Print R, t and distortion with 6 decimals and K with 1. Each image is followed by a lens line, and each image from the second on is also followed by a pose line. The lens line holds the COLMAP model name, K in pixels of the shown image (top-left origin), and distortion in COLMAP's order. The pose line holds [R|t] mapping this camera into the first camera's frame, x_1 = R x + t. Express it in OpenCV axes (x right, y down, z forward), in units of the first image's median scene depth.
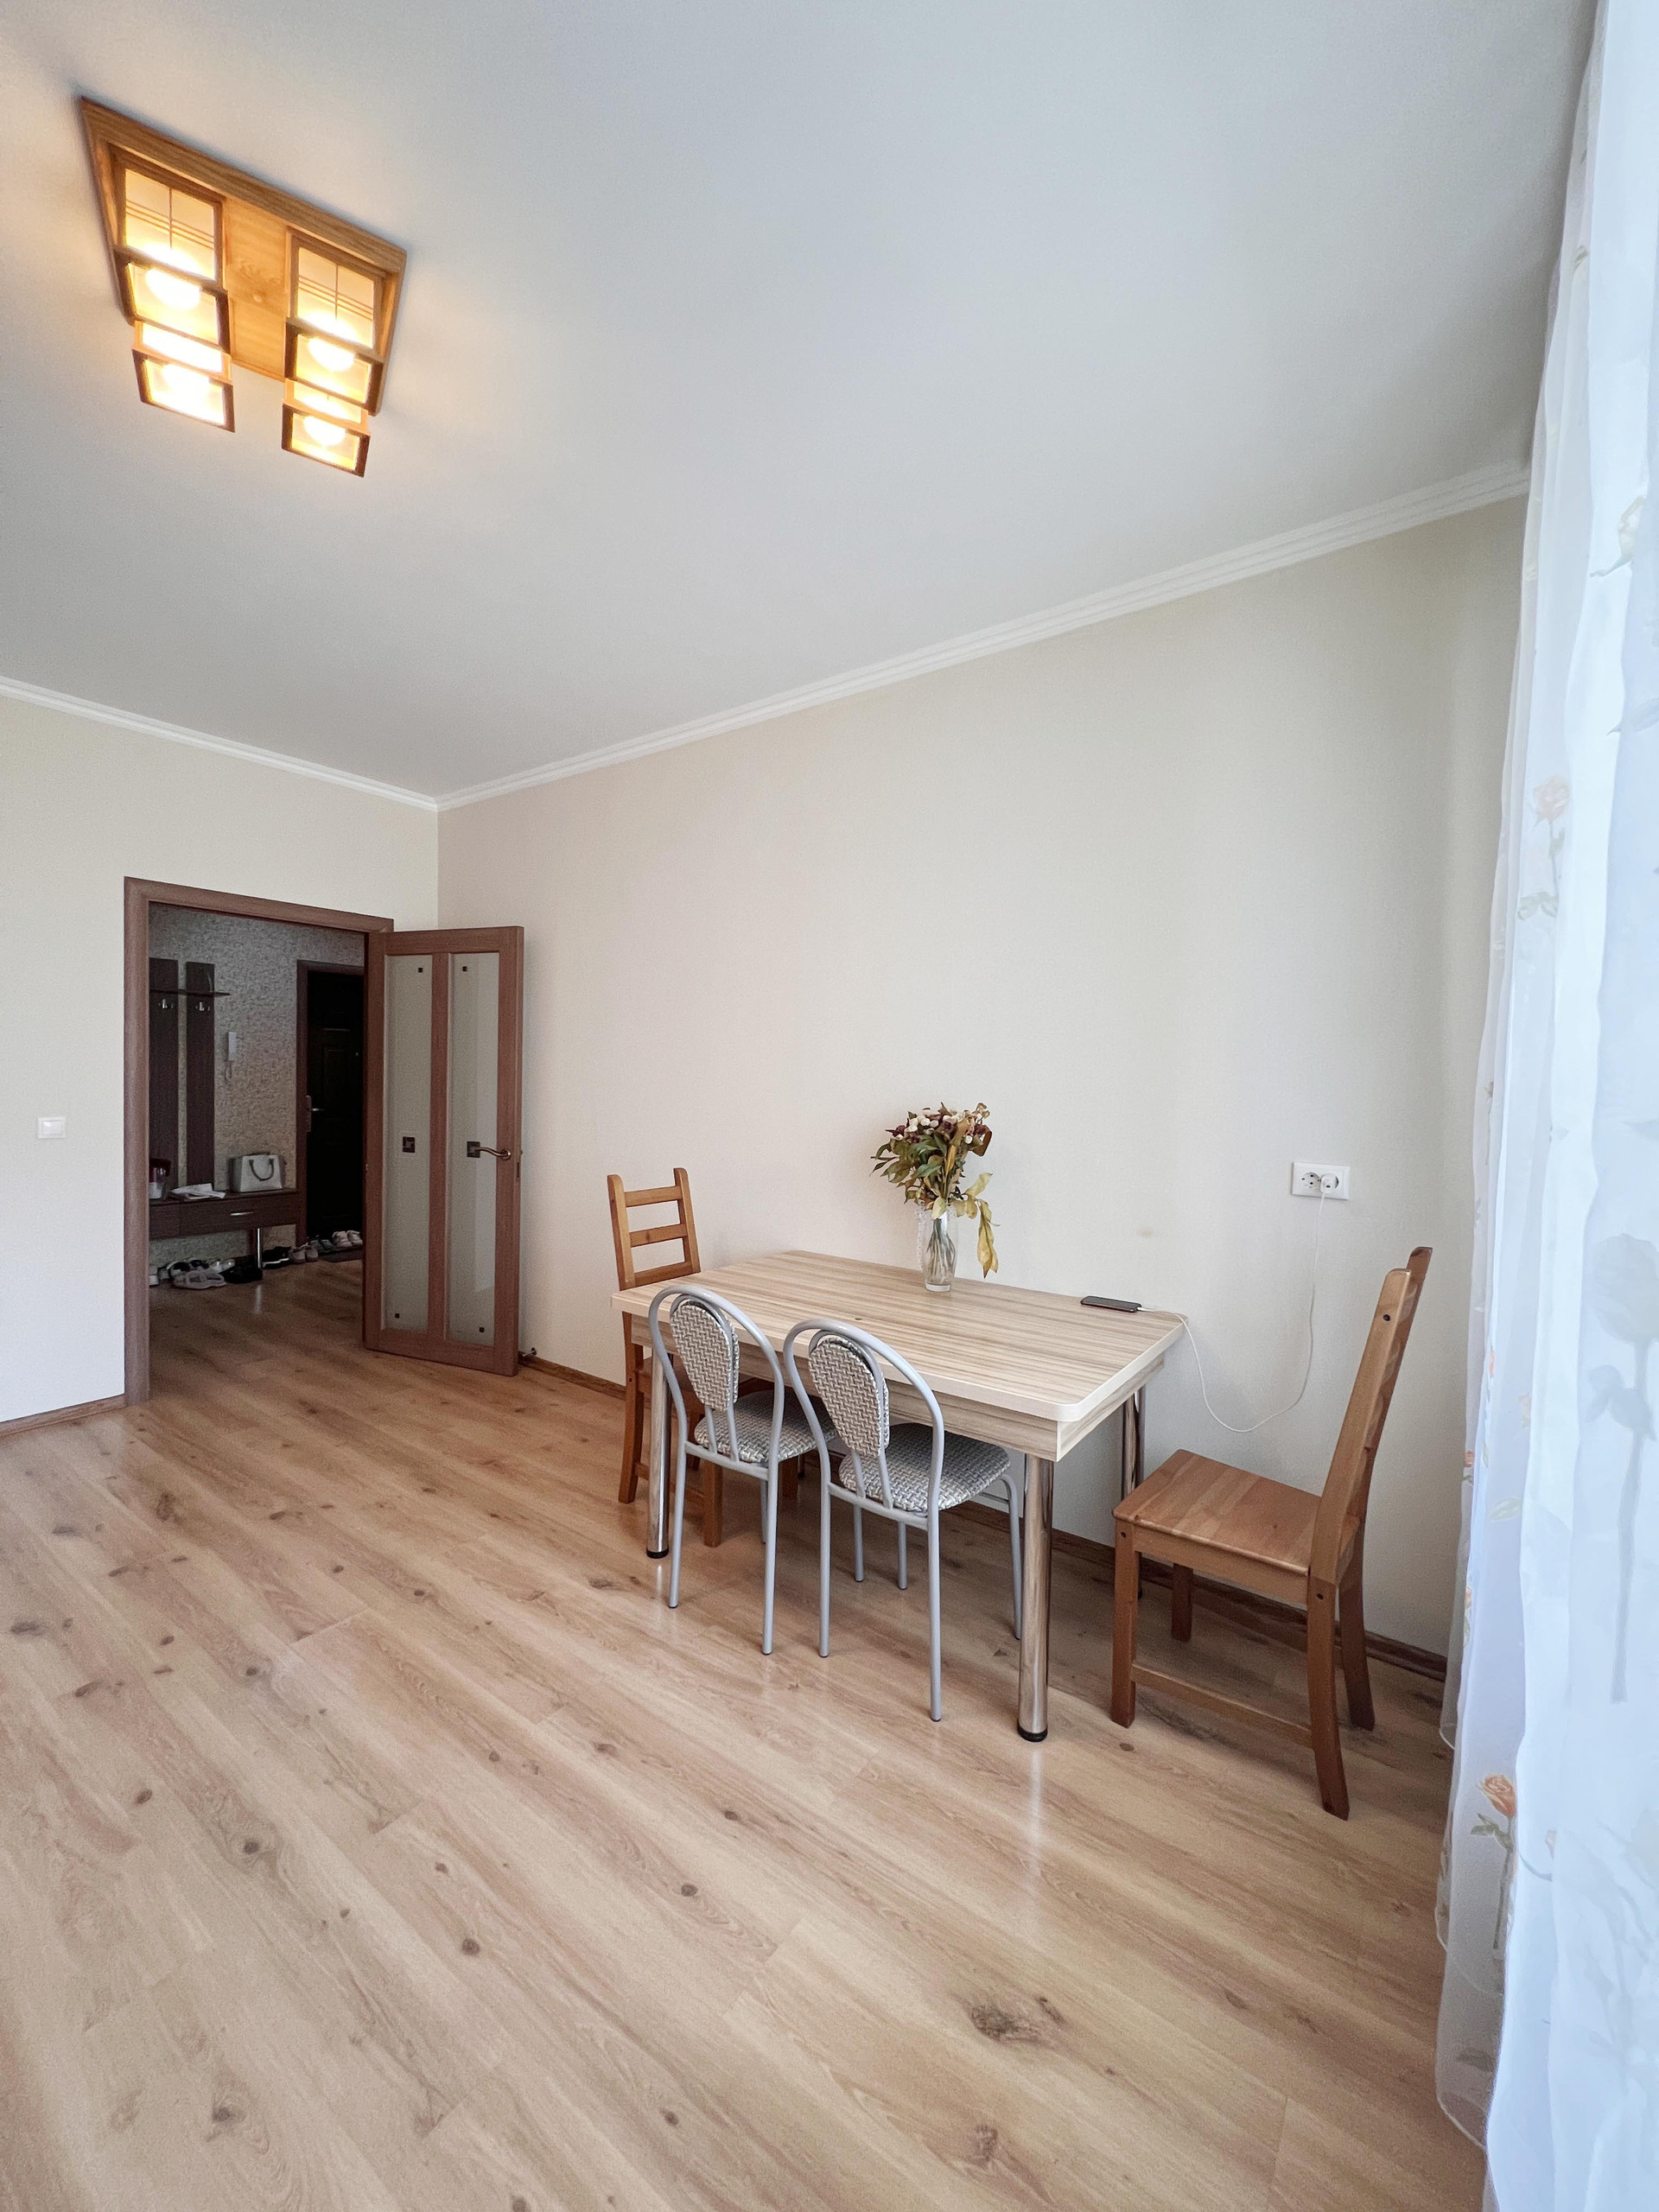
lens RADIAL K [[883.1, 0, 834.6], [0, 883.1, 1098.5], [0, 0, 1]] dist [0.002750, 0.000019]
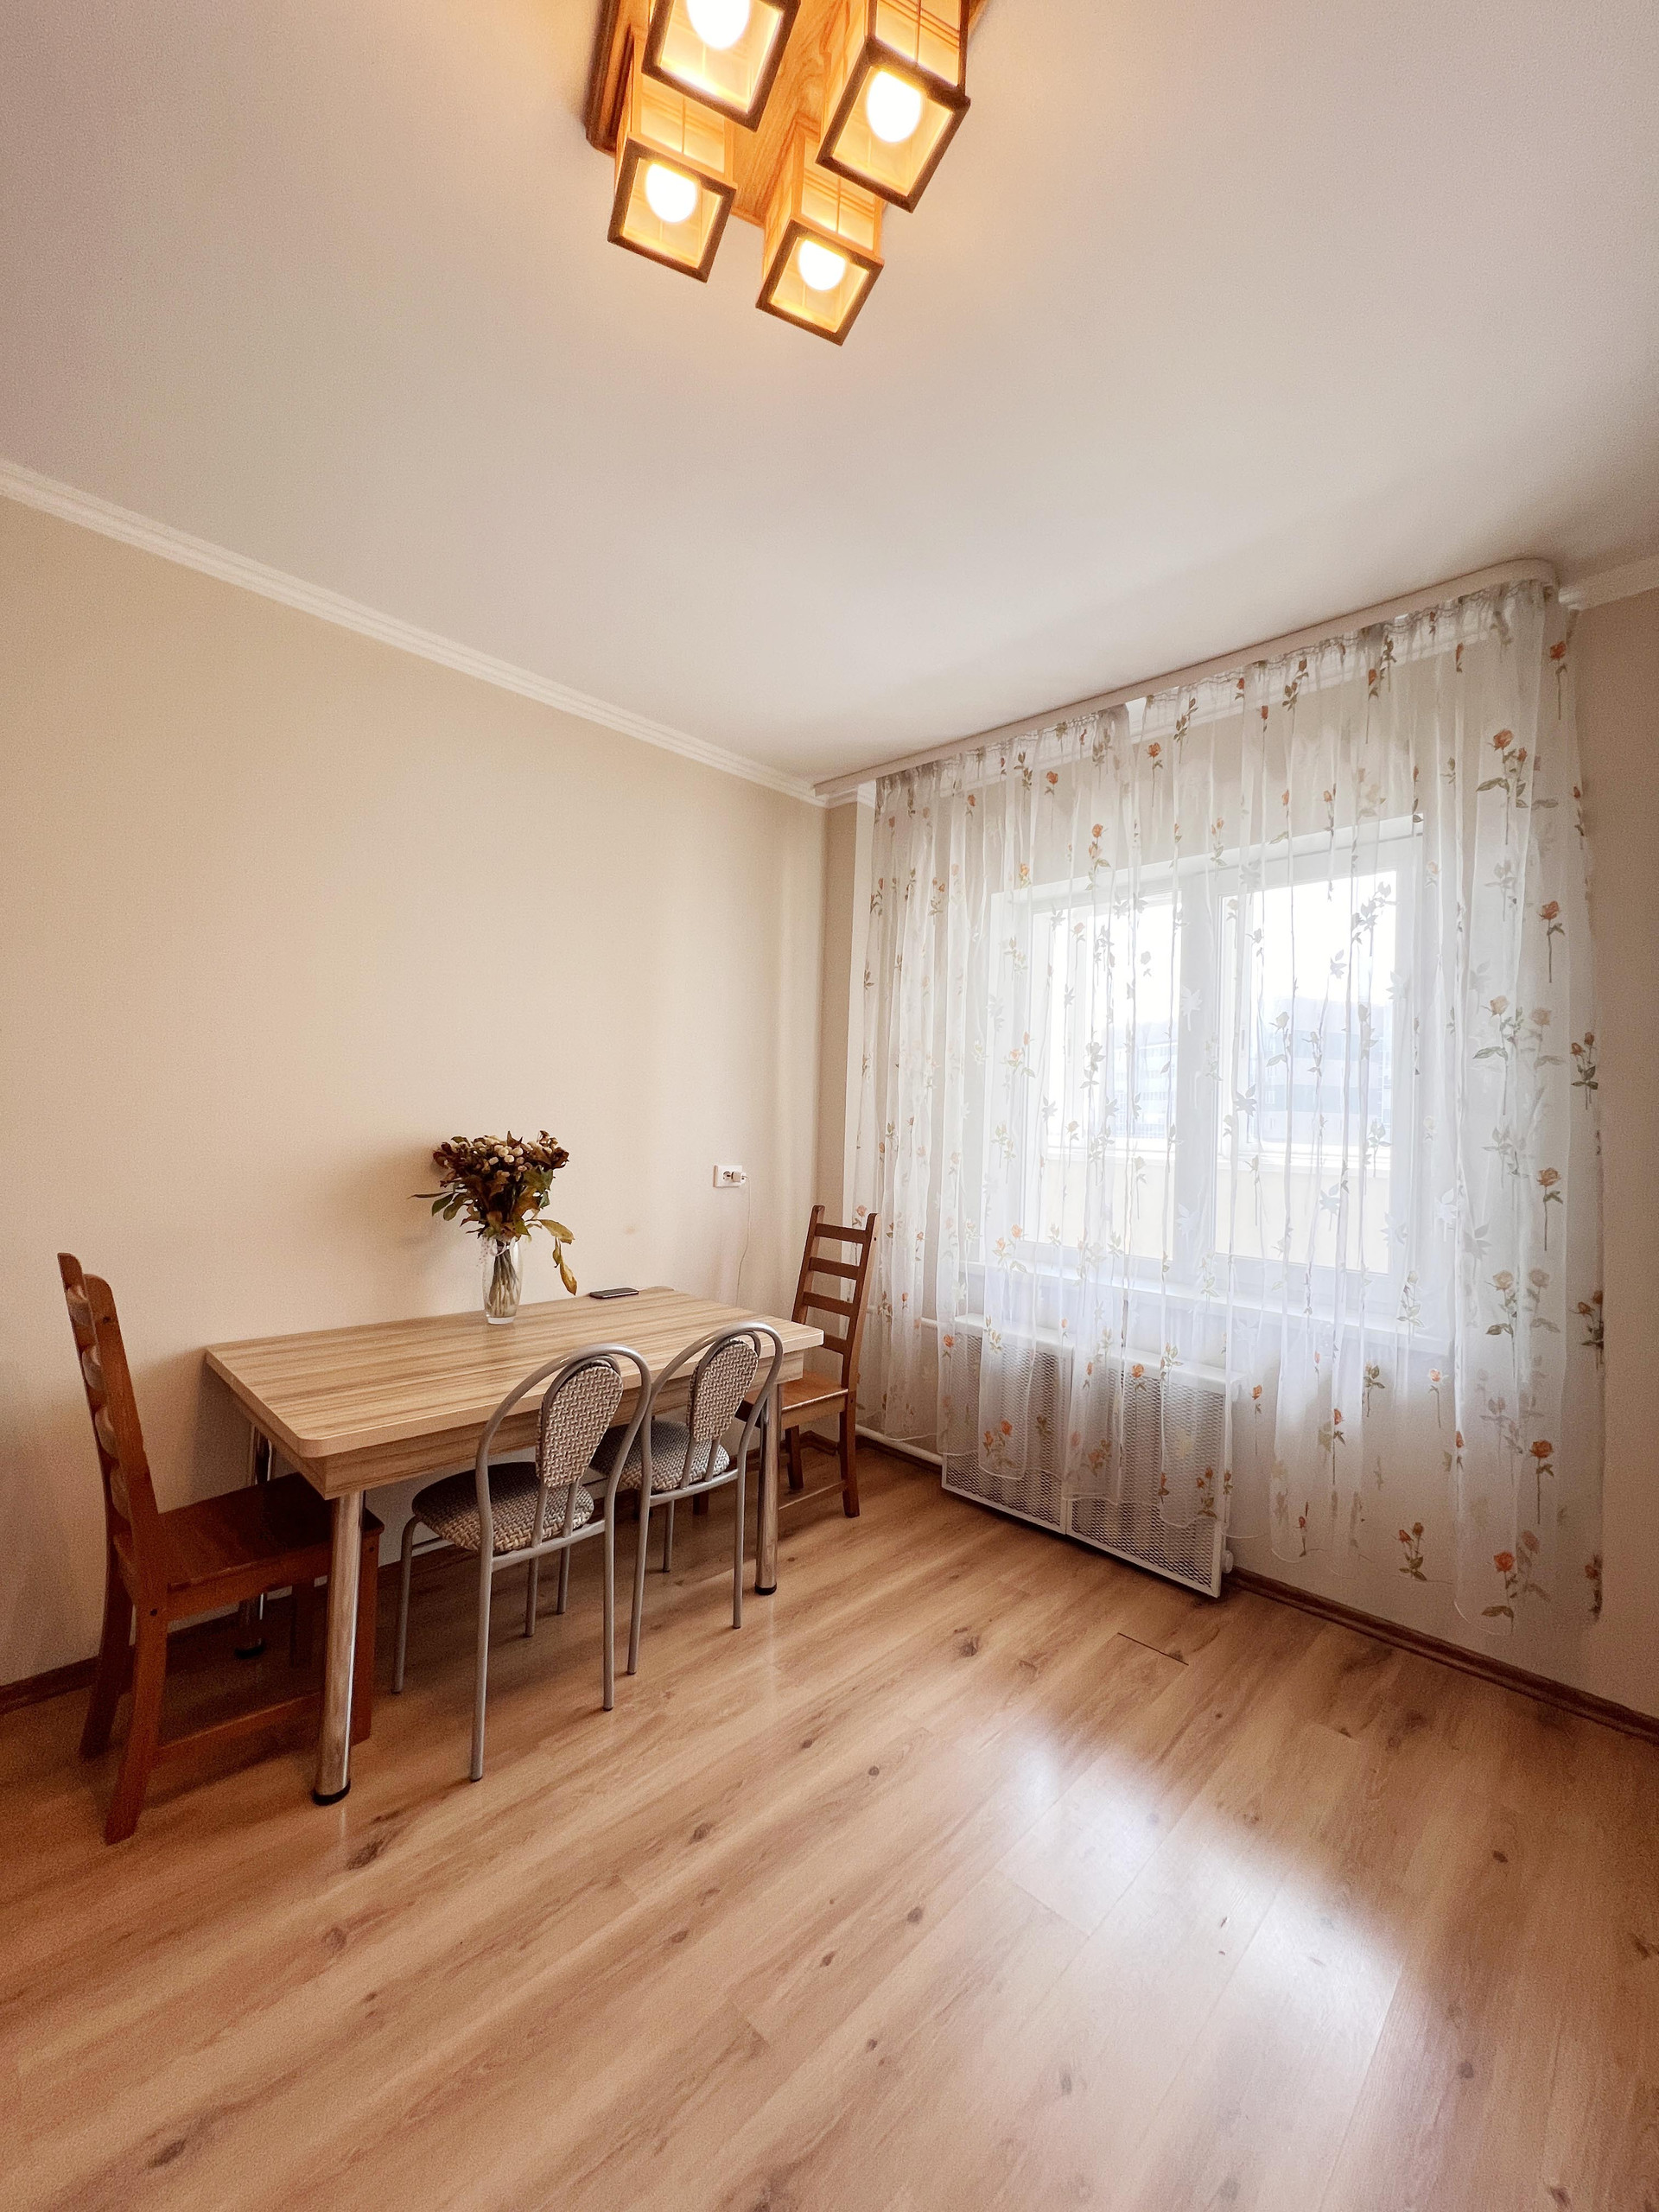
lens RADIAL K [[883.1, 0, 835.6], [0, 883.1, 1108.0], [0, 0, 1]] dist [0.002750, 0.000019]
pose [[0.144101, 0.006361, 0.989543, -1.123166], [-0.004903, 0.999972, -0.005714, -0.021300], [-0.989551, -0.004029, 0.144128, 0.702814]]
